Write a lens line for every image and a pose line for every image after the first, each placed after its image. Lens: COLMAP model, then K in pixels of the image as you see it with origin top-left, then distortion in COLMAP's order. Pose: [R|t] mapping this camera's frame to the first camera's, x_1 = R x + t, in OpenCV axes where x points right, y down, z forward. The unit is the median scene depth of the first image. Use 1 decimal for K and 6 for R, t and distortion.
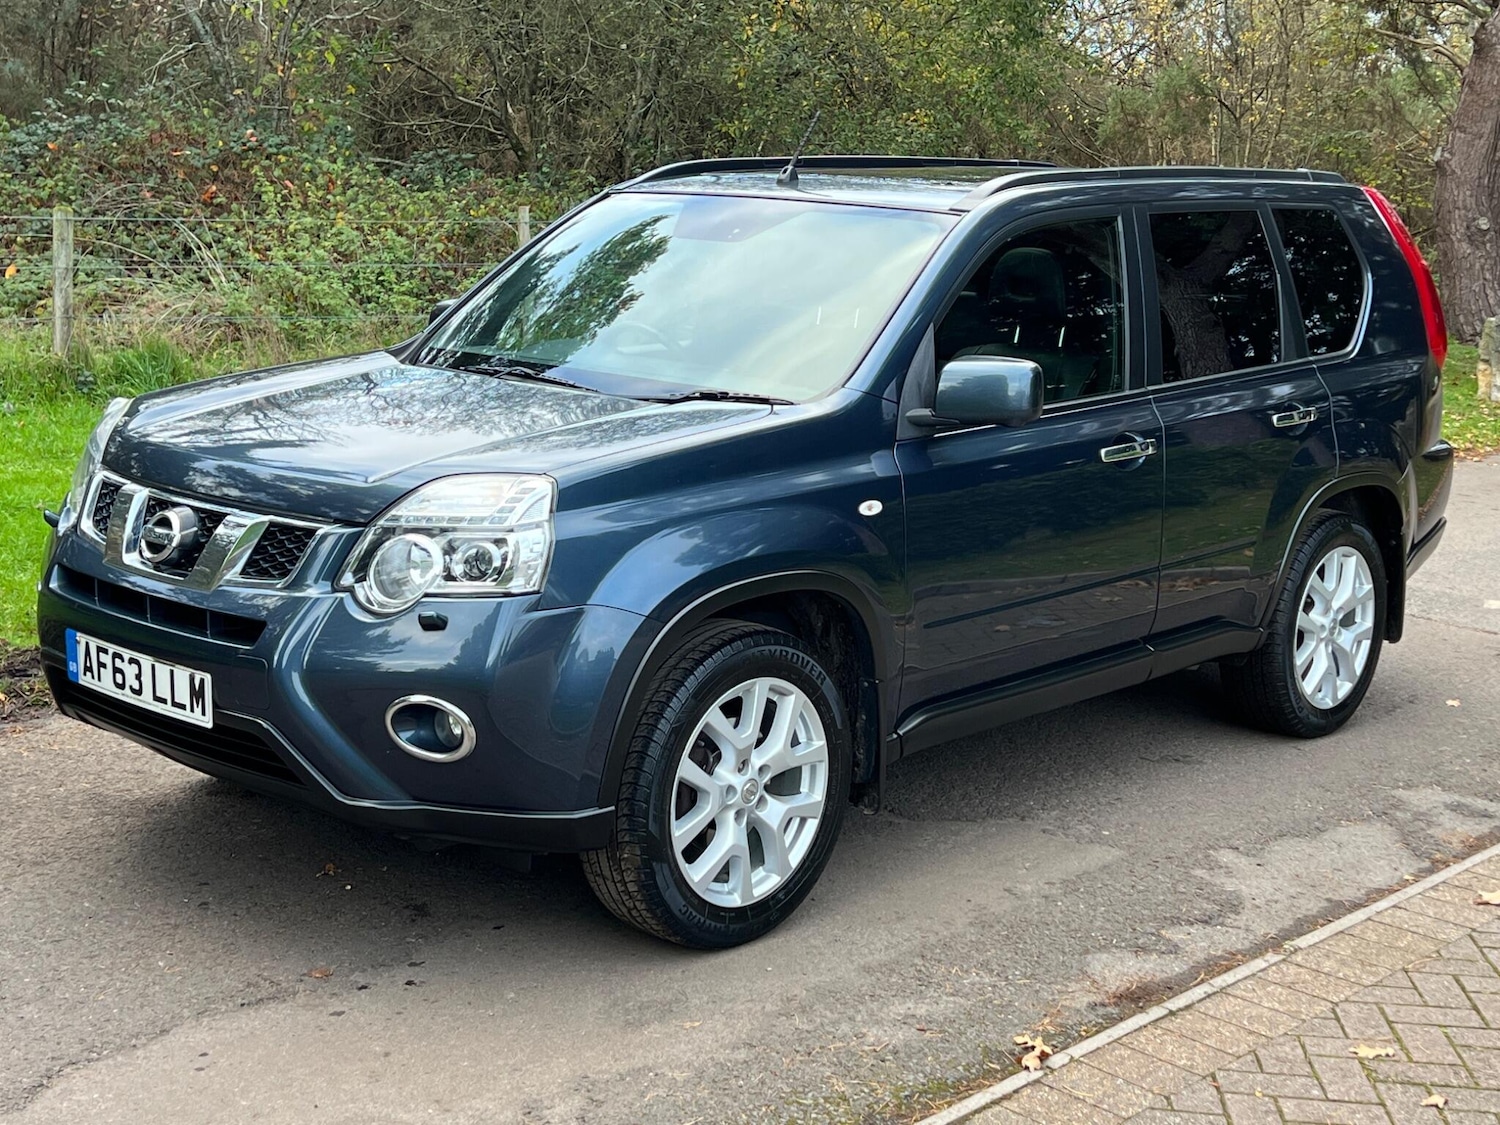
lens RADIAL K [[2010.2, 0, 754.2], [0, 2010.2, 556.5], [0, 0, 1]] dist [0.168524, -0.428340]
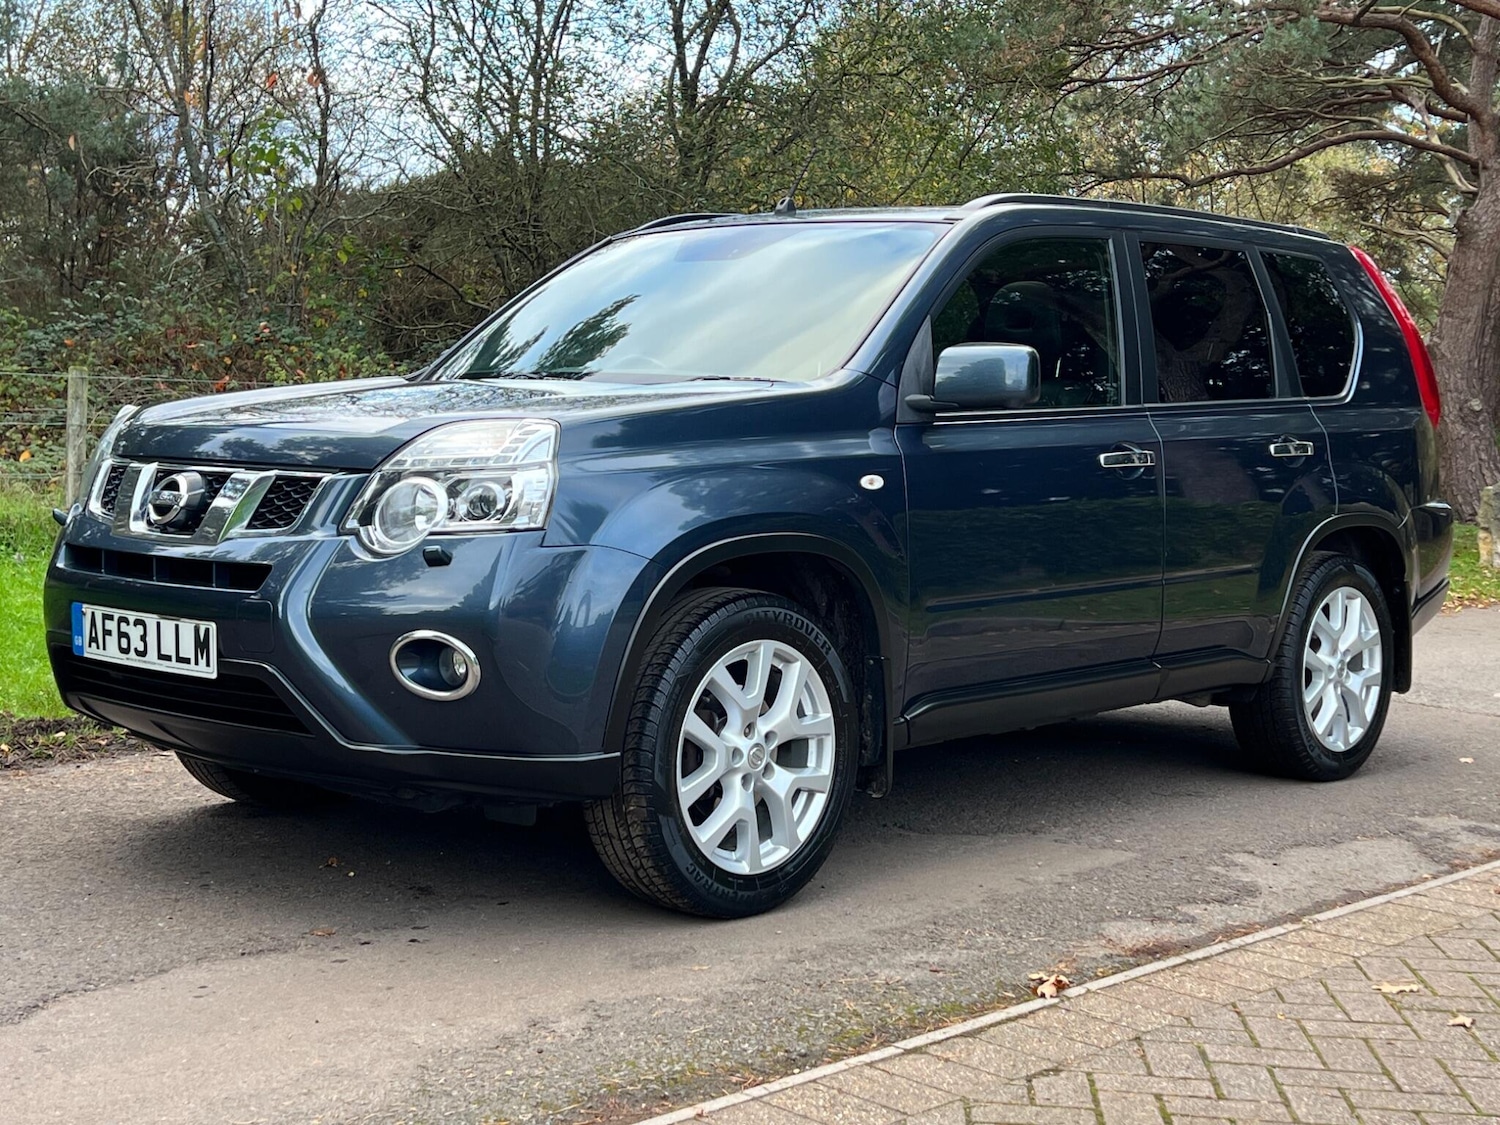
lens RADIAL K [[2010.2, 0, 754.2], [0, 2010.2, 556.5], [0, 0, 1]] dist [0.168524, -0.428340]
pose [[0.999873, -0.015728, -0.002745, 0.001060], [0.015302, 0.993102, -0.116249, 0.132522], [0.004554, 0.116192, 0.993216, 0.002875]]
